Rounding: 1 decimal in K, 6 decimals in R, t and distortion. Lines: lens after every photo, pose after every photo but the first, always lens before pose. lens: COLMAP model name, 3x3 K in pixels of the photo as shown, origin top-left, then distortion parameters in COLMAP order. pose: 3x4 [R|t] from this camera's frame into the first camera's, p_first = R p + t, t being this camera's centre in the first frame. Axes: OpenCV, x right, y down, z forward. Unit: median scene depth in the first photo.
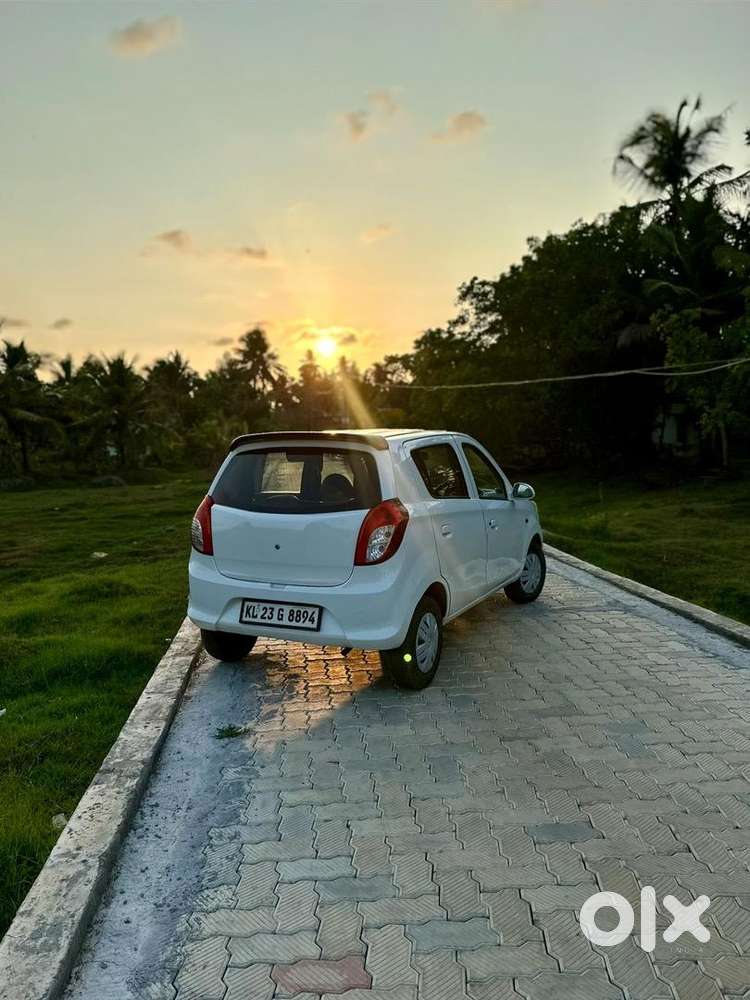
lens RADIAL K [[777.8, 0, 375.0], [0, 777.8, 500.0], [0, 0, 1]] dist [0.063290, -0.000099]
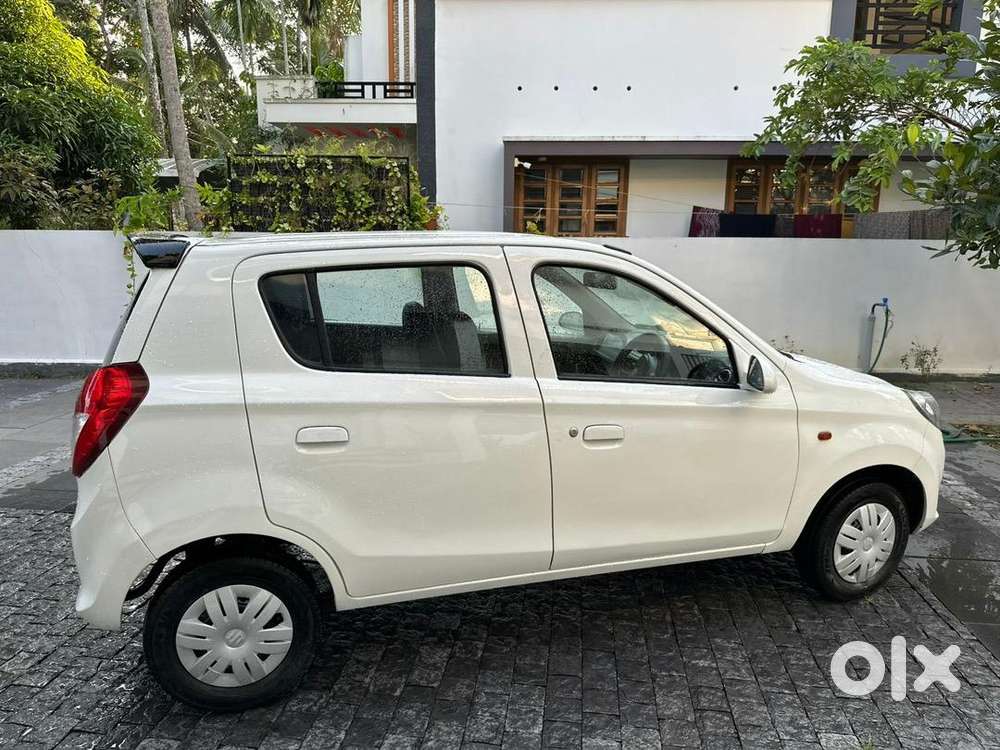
lens RADIAL K [[706.8, 0, 496.4], [0, 706.8, 378.1], [0, 0, 1]] dist [0.078389, -0.114700]
pose [[0.678565, 0.161897, -0.716477, 0.518056], [-0.078161, 0.985785, 0.148725, -0.079193], [0.730370, -0.044919, 0.681573, 0.818271]]
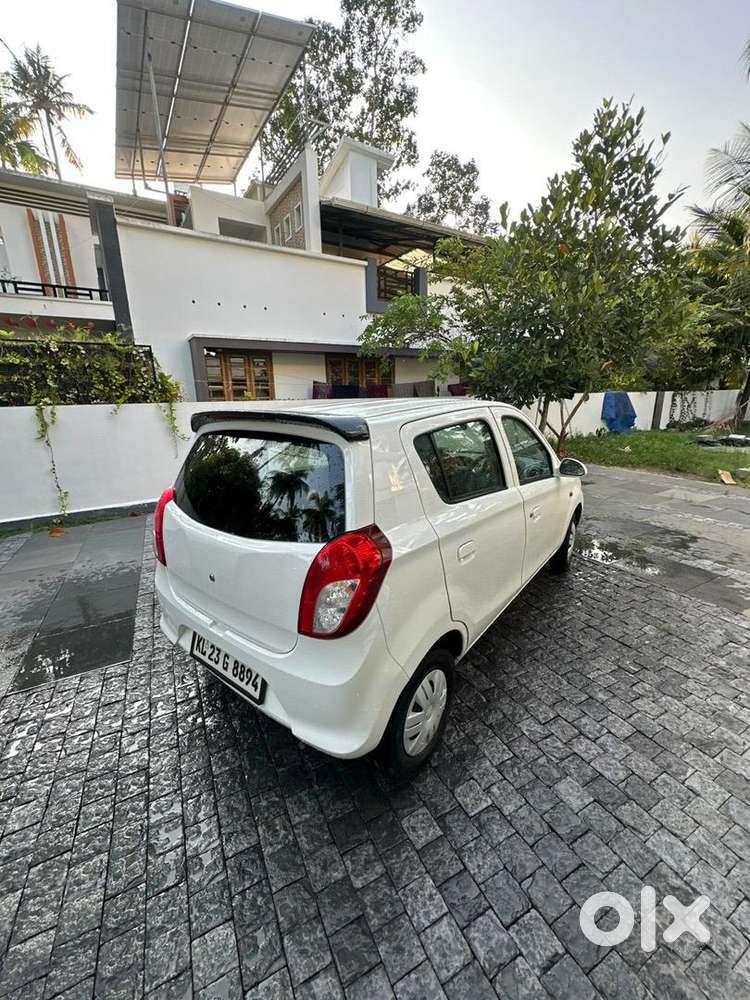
lens RADIAL K [[400.9, 0, 375.3], [0, 400.9, 498.1], [0, 0, 1]] dist [-0.000328, -0.000631]
pose [[0.976668, 0.044500, -0.210092, 0.090628], [-0.008049, 0.985193, 0.171261, -0.072727], [0.214602, -0.165574, 0.962565, 0.681214]]
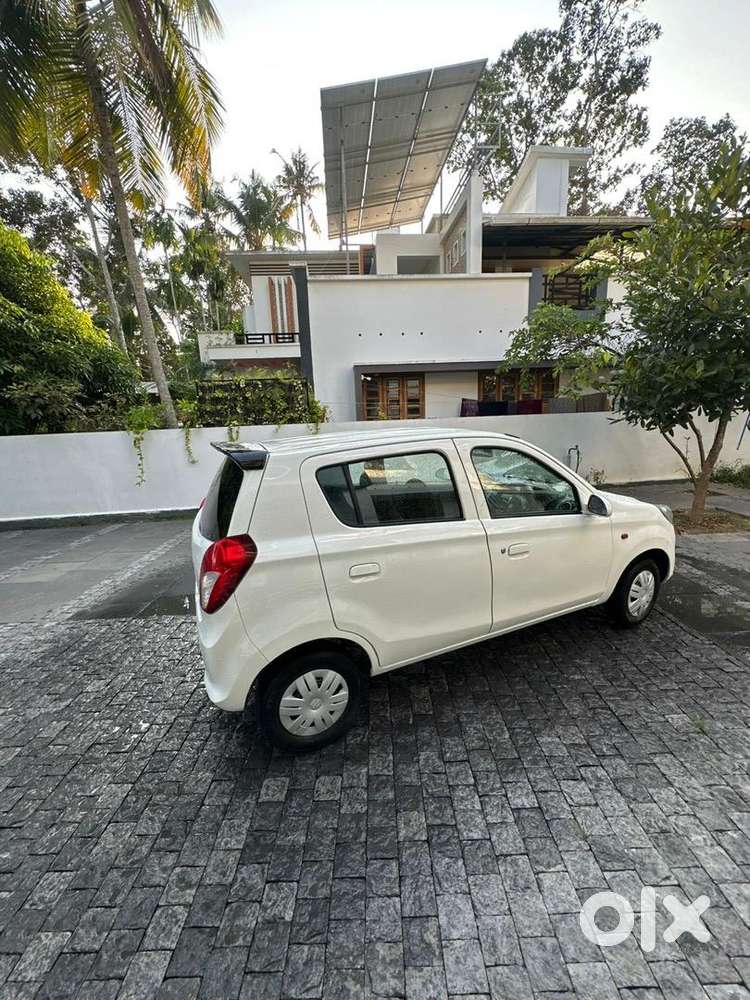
lens RADIAL K [[400.9, 0, 375.3], [0, 400.9, 498.1], [0, 0, 1]] dist [-0.000328, -0.000631]
pose [[0.765769, 0.113648, -0.632995, 0.365714], [-0.023250, 0.988511, 0.149350, -0.097810], [0.642696, -0.099651, 0.759613, 0.752450]]
